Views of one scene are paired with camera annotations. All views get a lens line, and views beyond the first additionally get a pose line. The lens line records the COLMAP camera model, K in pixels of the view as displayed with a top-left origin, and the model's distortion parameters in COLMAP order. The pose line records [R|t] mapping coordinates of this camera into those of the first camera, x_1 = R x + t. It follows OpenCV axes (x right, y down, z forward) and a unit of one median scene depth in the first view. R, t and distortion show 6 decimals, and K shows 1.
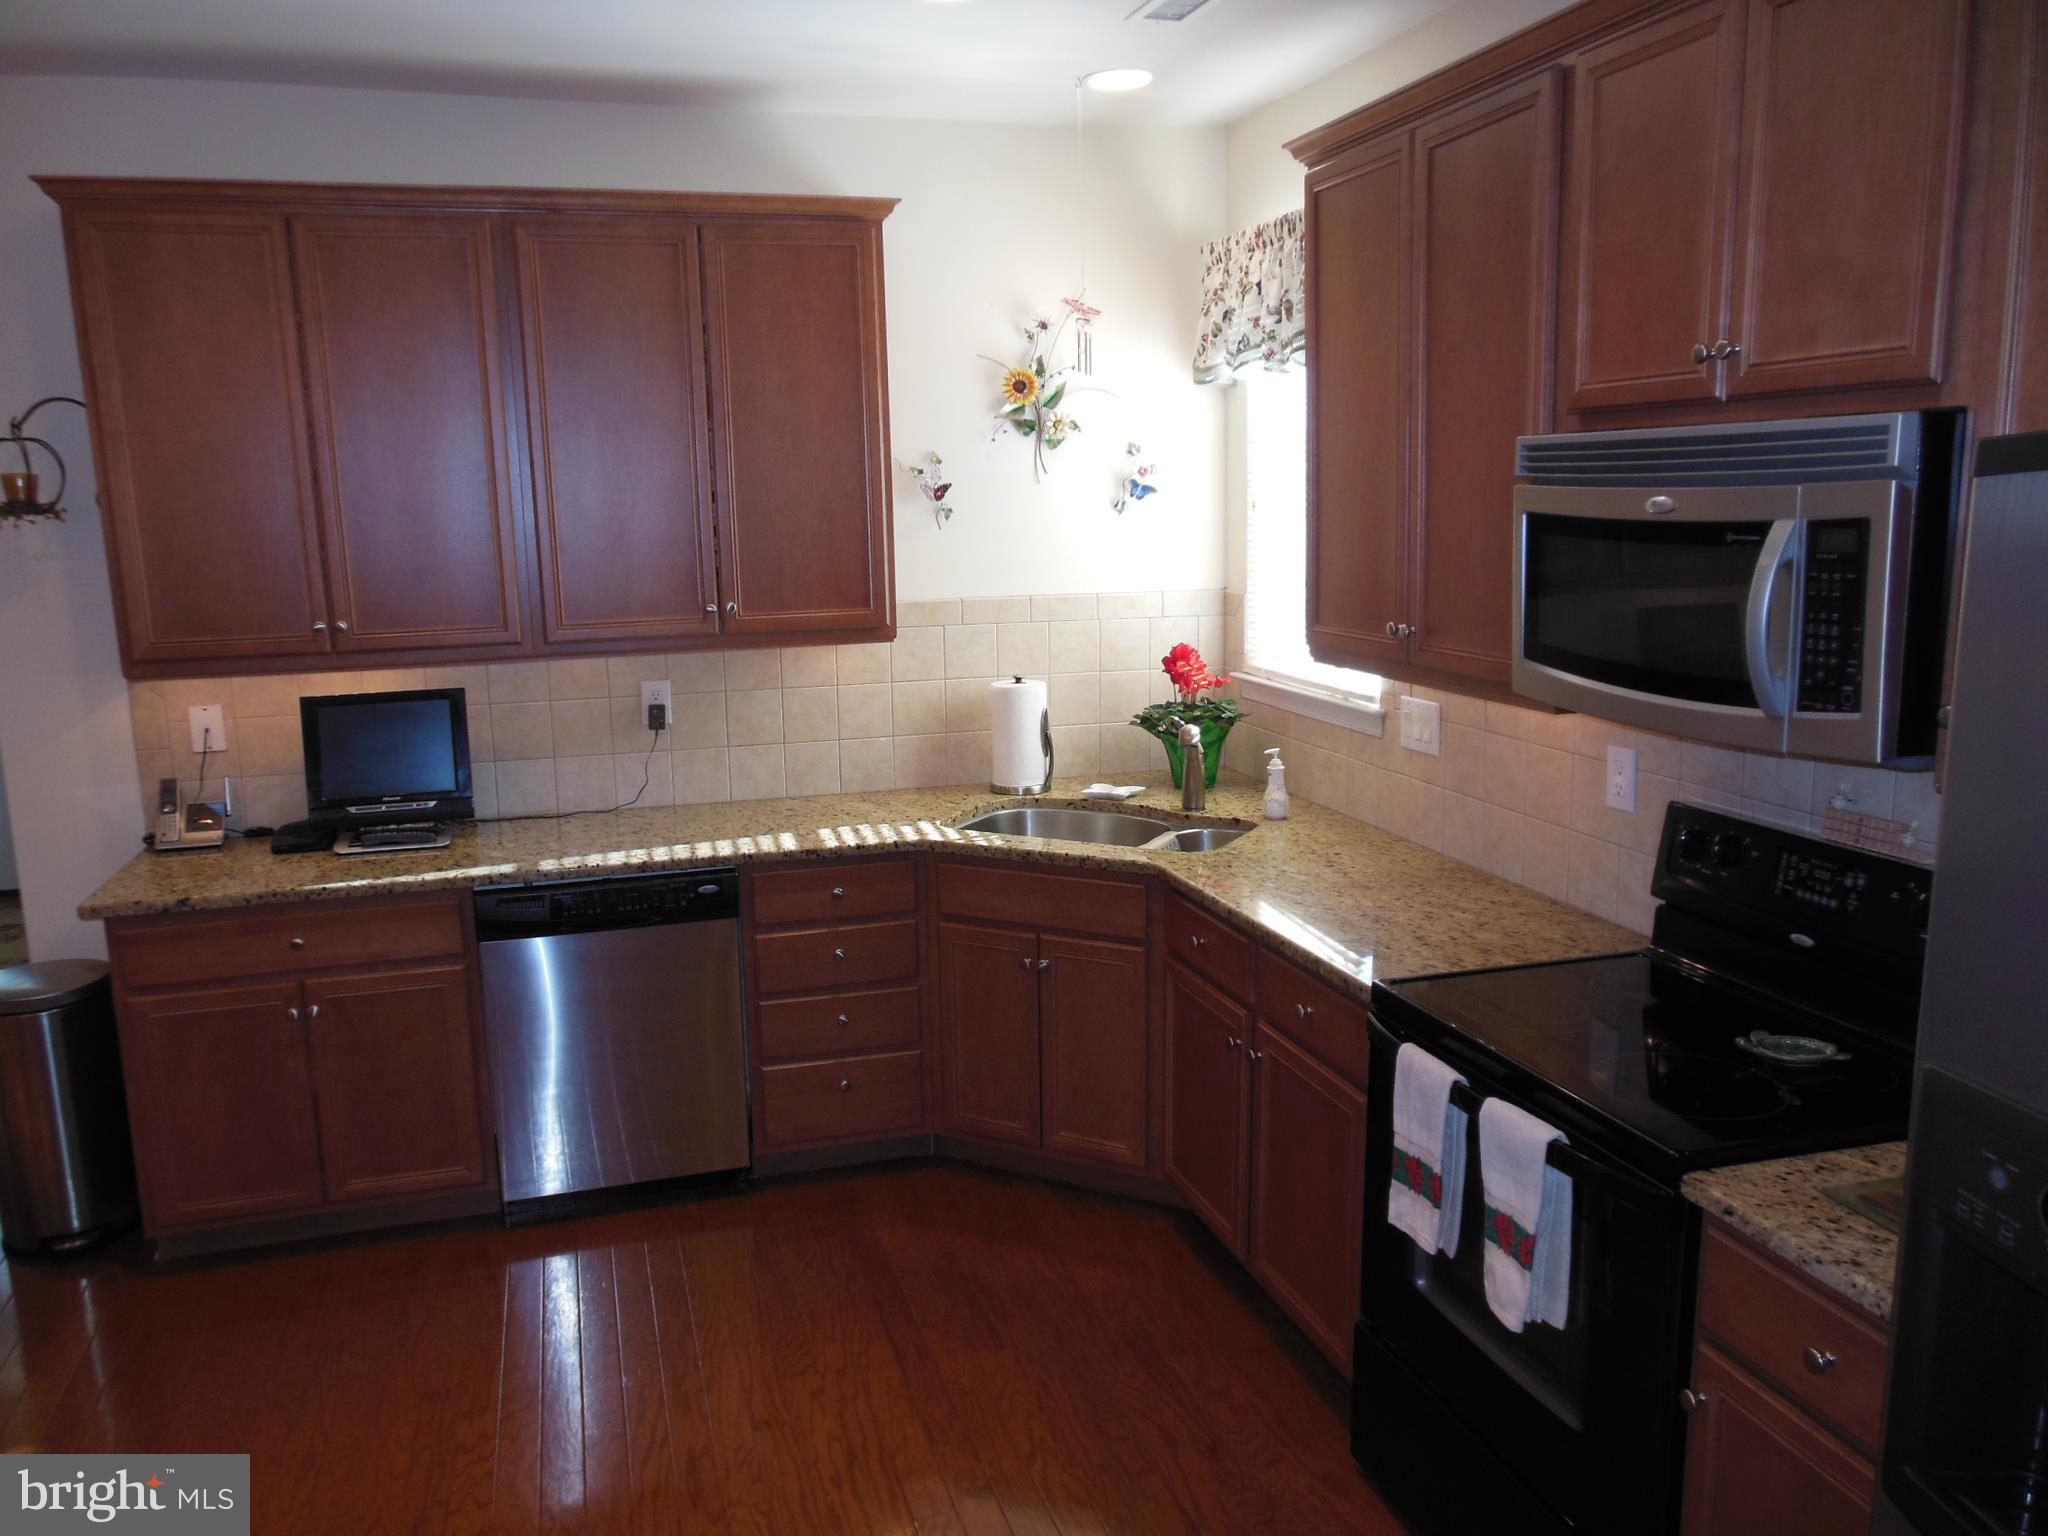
lens RADIAL K [[1580.0, 0, 1008.0], [0, 1580.0, 786.4], [0, 0, 1]] dist [-0.080323, 0.128764]
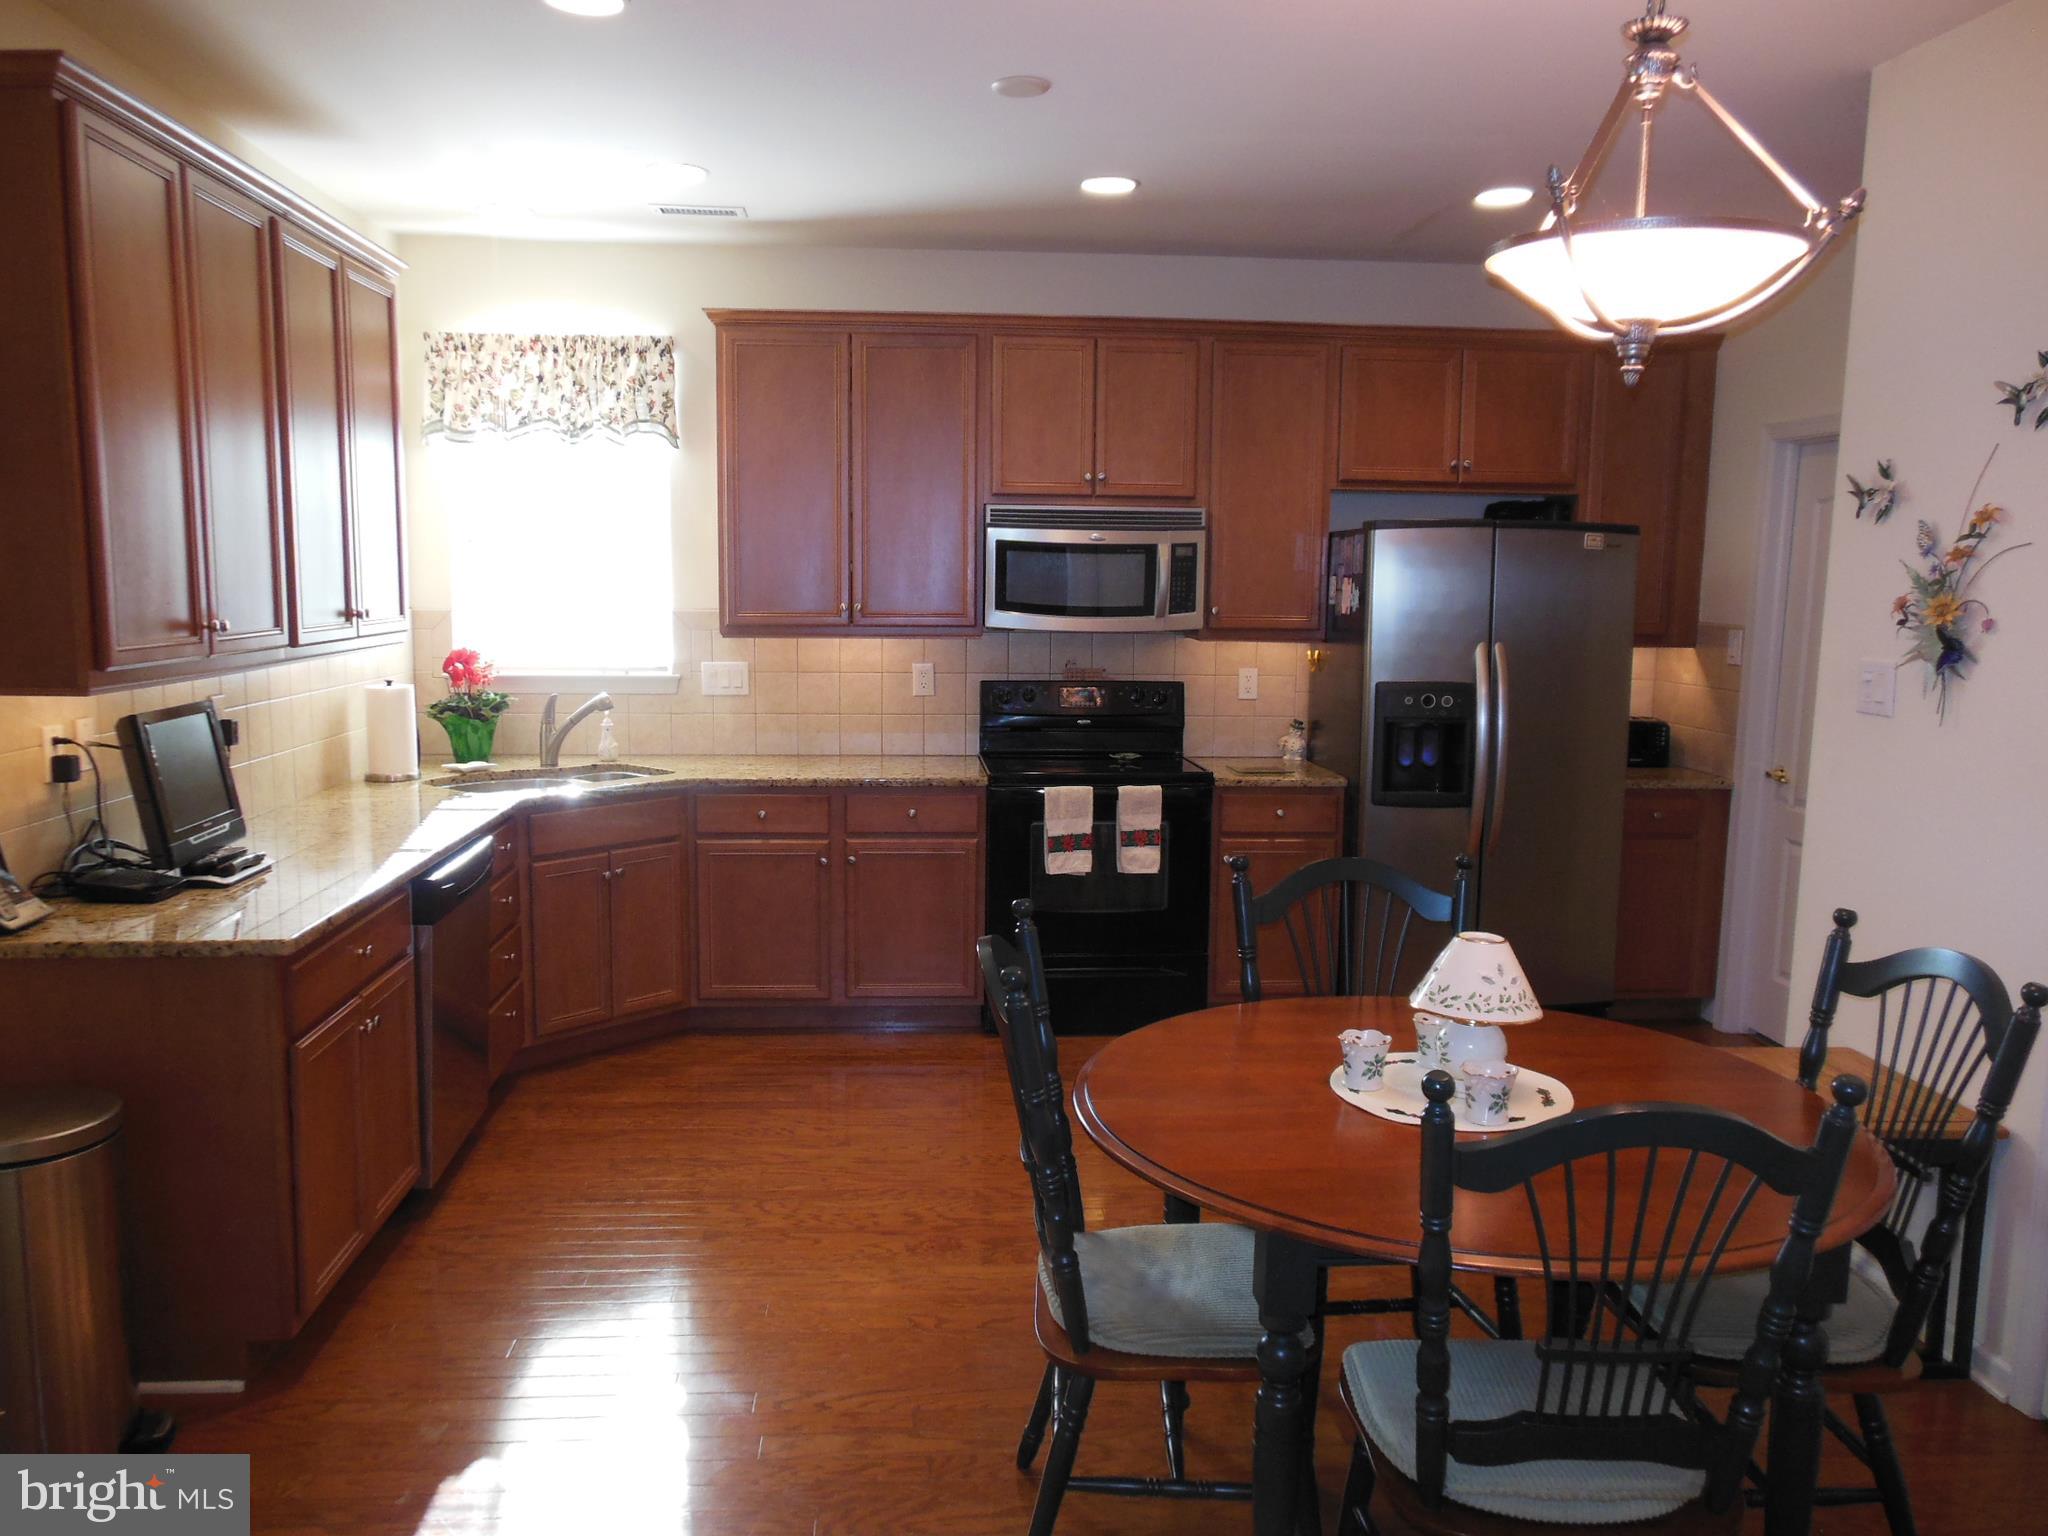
lens RADIAL K [[1580.0, 0, 1017.0], [0, 1580.0, 774.6], [0, 0, 1]] dist [-0.080323, 0.128764]
pose [[0.205076, -0.107877, 0.972783, -1.767163], [0.167796, 0.983067, 0.073644, -0.016073], [-0.964255, 0.148126, 0.219705, 0.547137]]
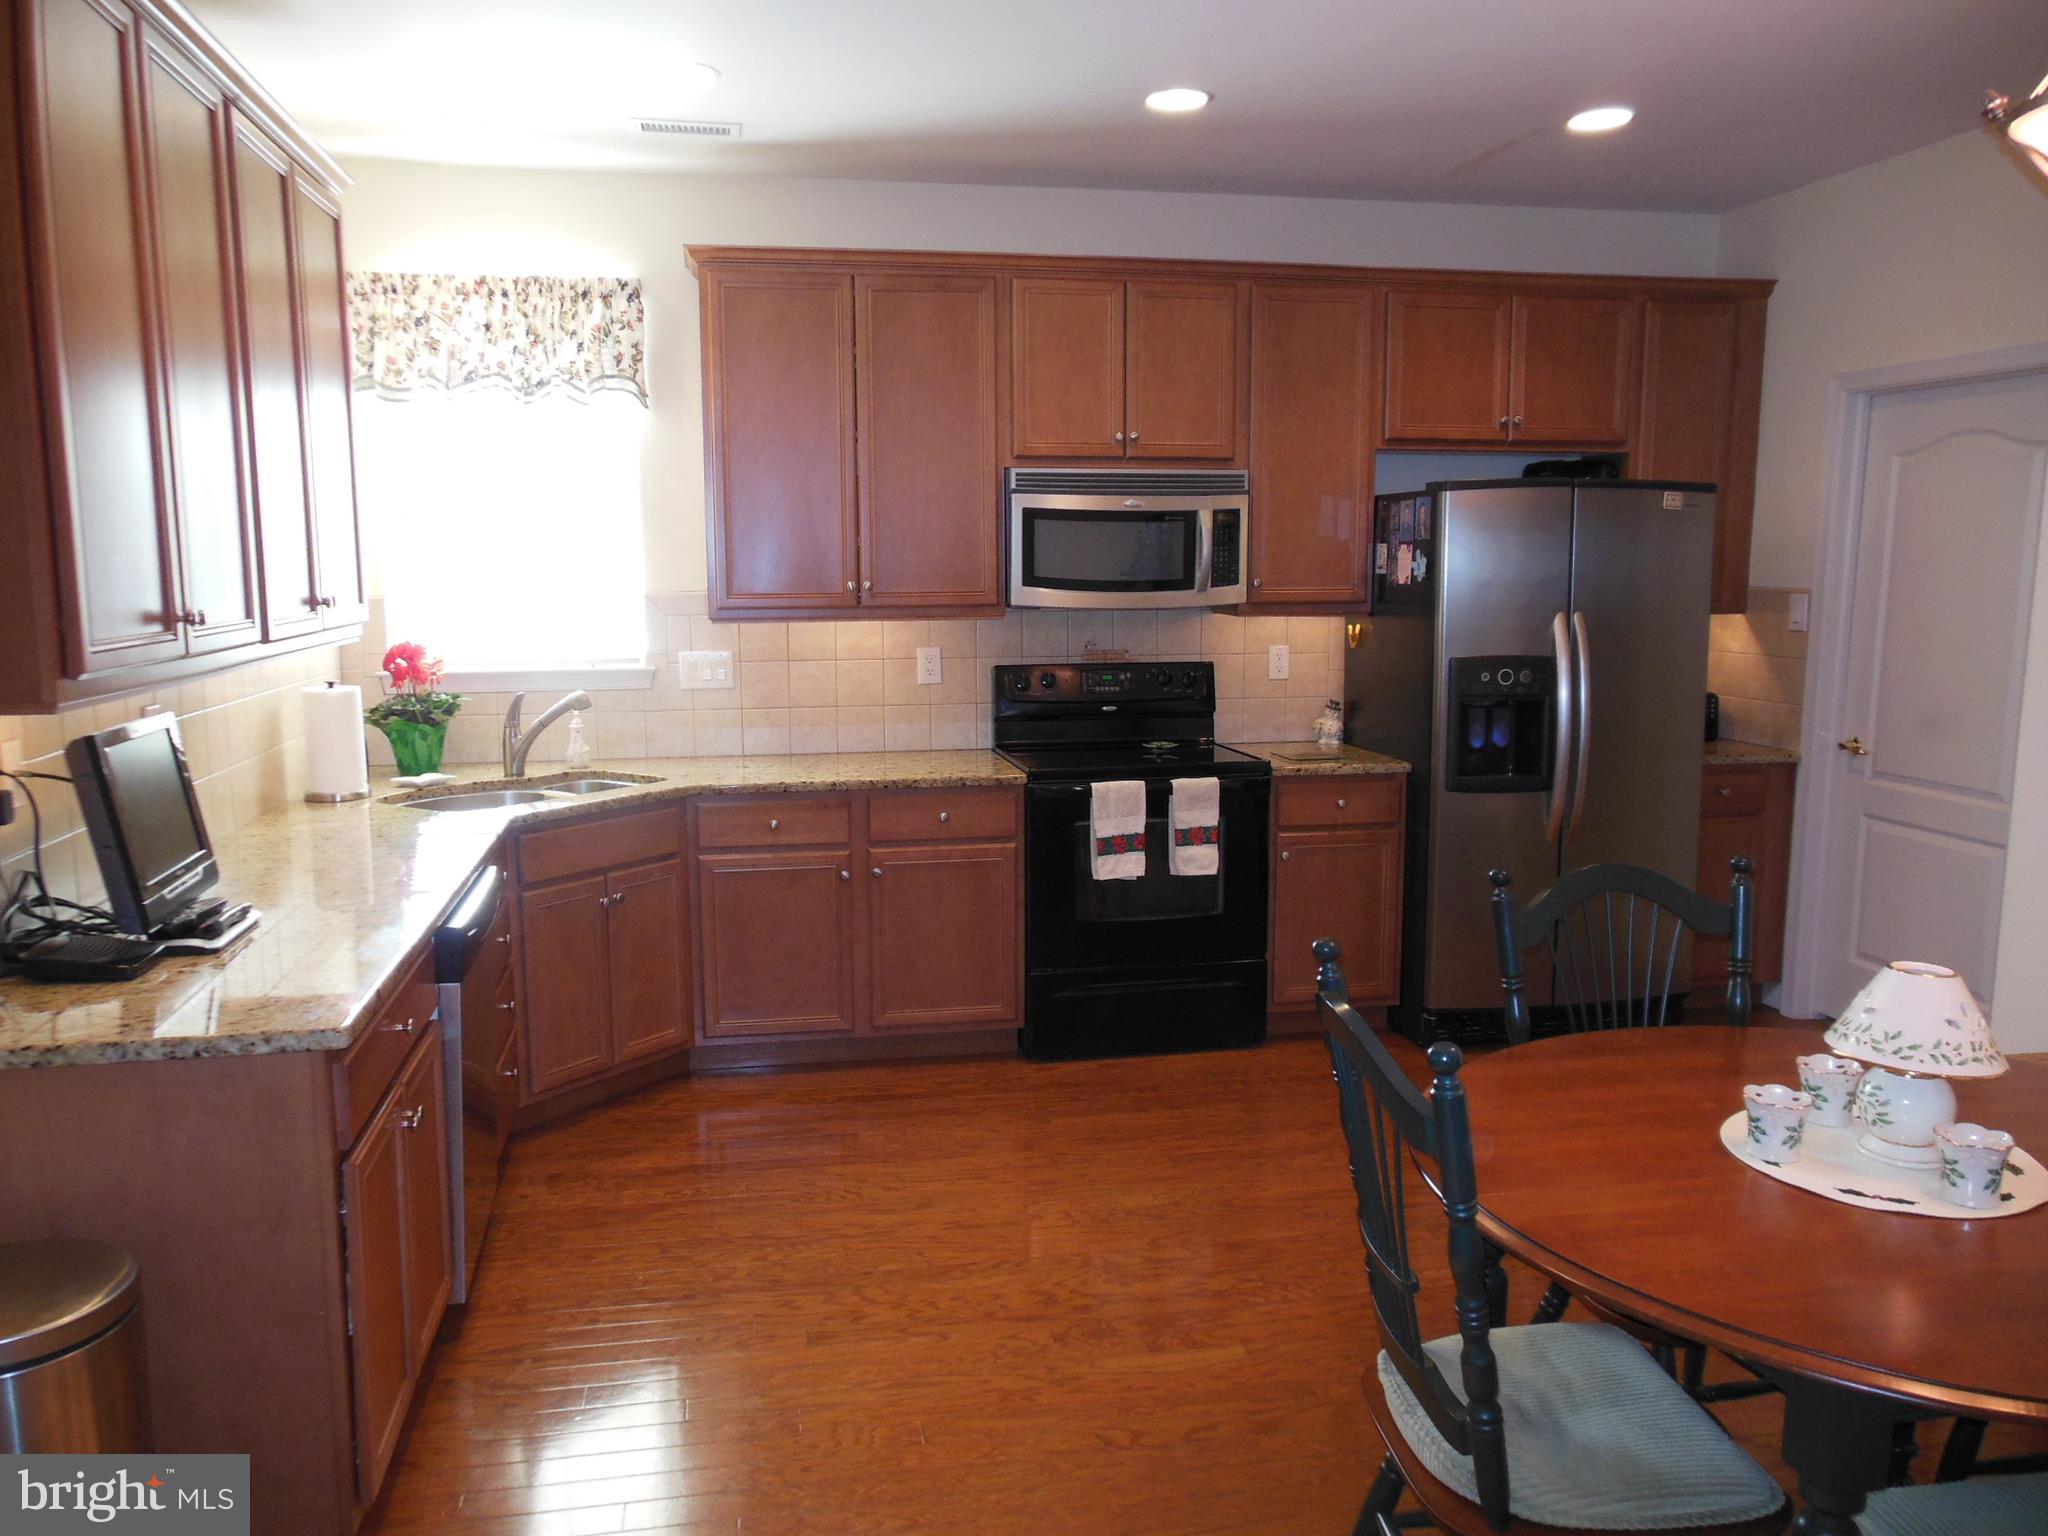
lens RADIAL K [[1580.0, 0, 1014.4], [0, 1580.0, 777.7], [0, 0, 1]] dist [-0.080323, 0.128764]
pose [[0.097644, -0.125875, 0.987229, -1.584640], [0.187313, 0.976565, 0.105989, -0.060434], [-0.977435, 0.174572, 0.118933, 0.834750]]
